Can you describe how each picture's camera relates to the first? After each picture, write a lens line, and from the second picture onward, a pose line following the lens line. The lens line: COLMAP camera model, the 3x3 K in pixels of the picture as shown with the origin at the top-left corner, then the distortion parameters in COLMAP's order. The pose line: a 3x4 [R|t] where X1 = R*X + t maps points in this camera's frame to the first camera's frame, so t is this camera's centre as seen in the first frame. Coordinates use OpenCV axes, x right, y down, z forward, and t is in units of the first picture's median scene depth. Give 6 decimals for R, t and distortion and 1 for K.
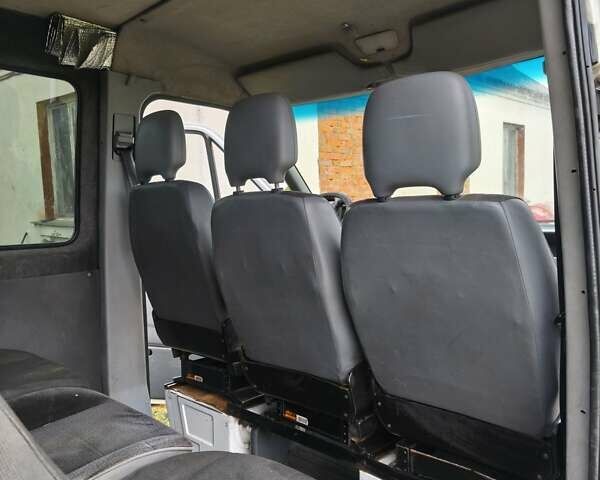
lens RADIAL K [[529.2, 0, 299.4], [0, 529.2, 241.1], [0, 0, 1]] dist [0.054567, -0.001122]
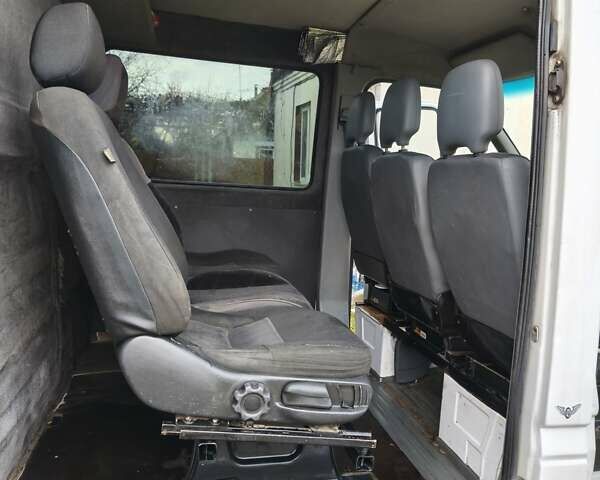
lens RADIAL K [[529.2, 0, 300.5], [0, 529.2, 238.9], [0, 0, 1]] dist [0.054567, -0.001122]
pose [[0.835463, 0.127349, -0.534588, 0.364170], [-0.107594, 0.991858, 0.068130, 0.046038], [0.538912, 0.000598, 0.842362, -0.206780]]
